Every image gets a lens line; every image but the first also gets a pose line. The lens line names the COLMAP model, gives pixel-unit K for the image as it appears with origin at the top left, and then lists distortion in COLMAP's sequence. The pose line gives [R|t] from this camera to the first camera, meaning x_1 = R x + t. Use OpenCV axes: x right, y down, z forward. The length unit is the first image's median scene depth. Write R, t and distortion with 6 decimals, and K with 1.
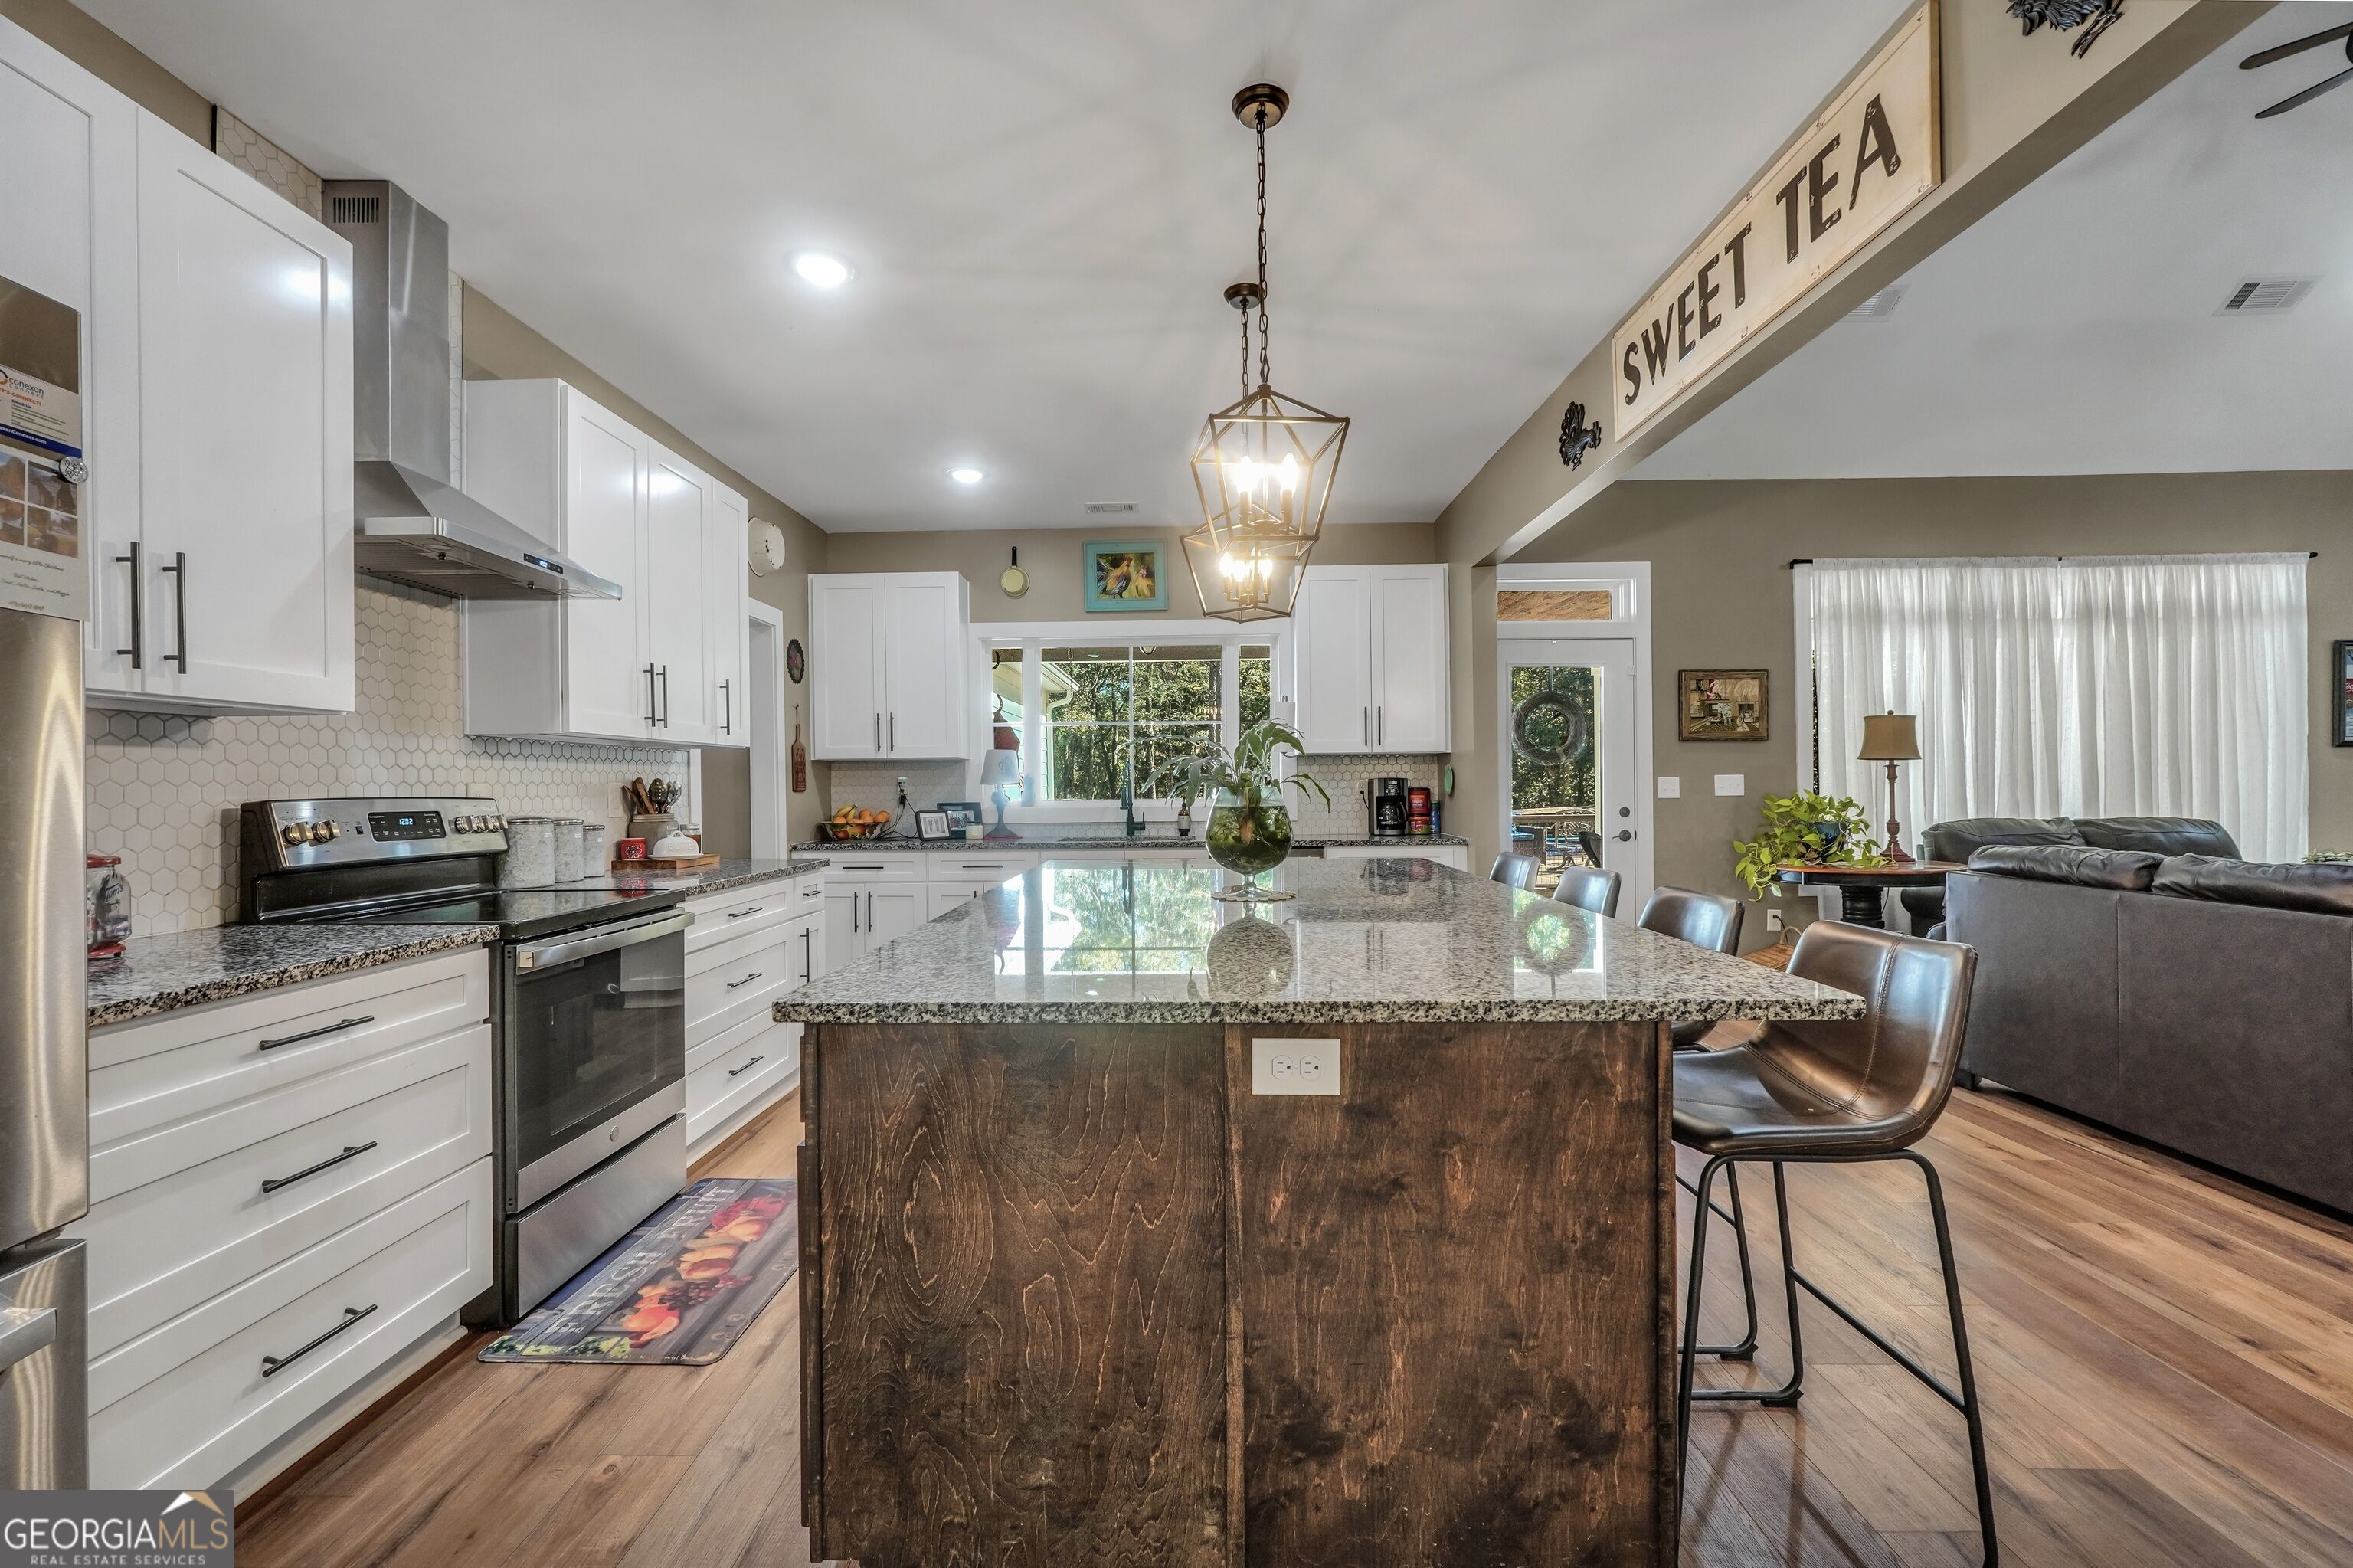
lens RADIAL K [[1016.4, 0, 1162.9], [0, 1016.4, 790.7], [0, 0, 1]] dist [-0.014319, 0.008676]
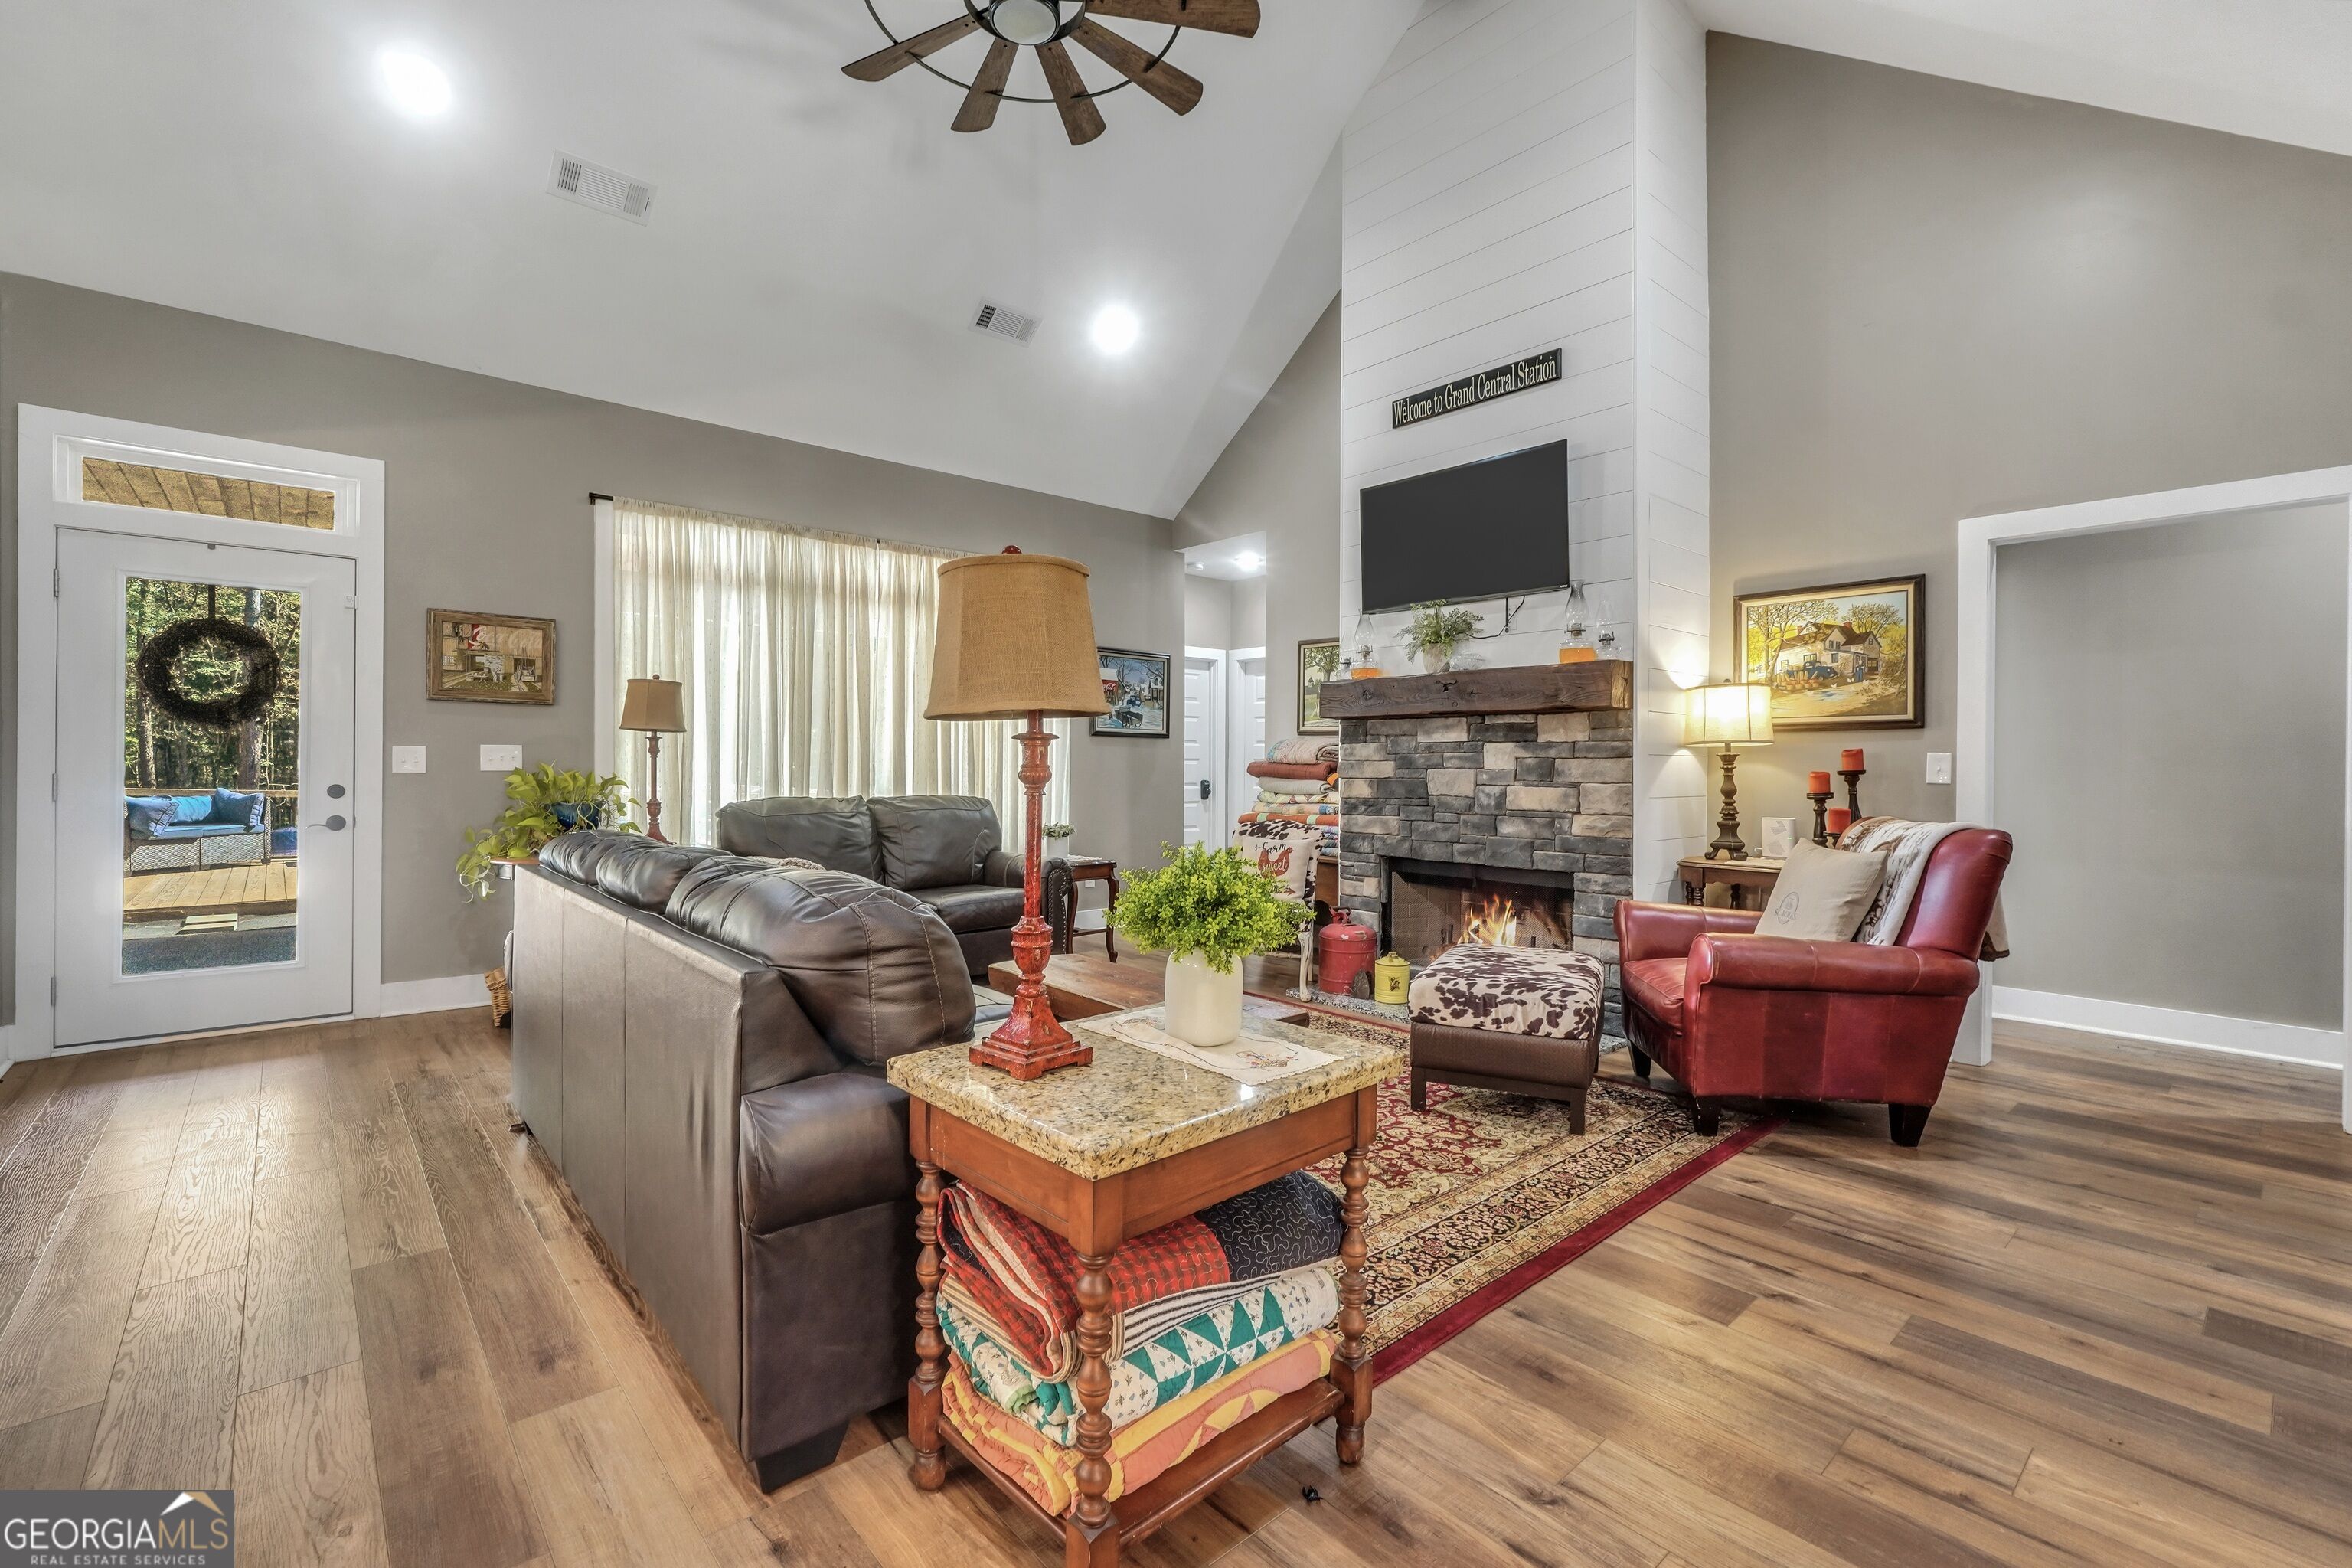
lens RADIAL K [[1016.0, 0, 1162.4], [0, 1016.0, 790.7], [0, 0, 1]] dist [-0.014319, 0.008676]
pose [[0.748108, -0.001945, 0.663574, 0.418592], [-0.012128, 0.999789, 0.016603, 0.001278], [-0.663466, -0.020469, 0.747926, 0.042206]]
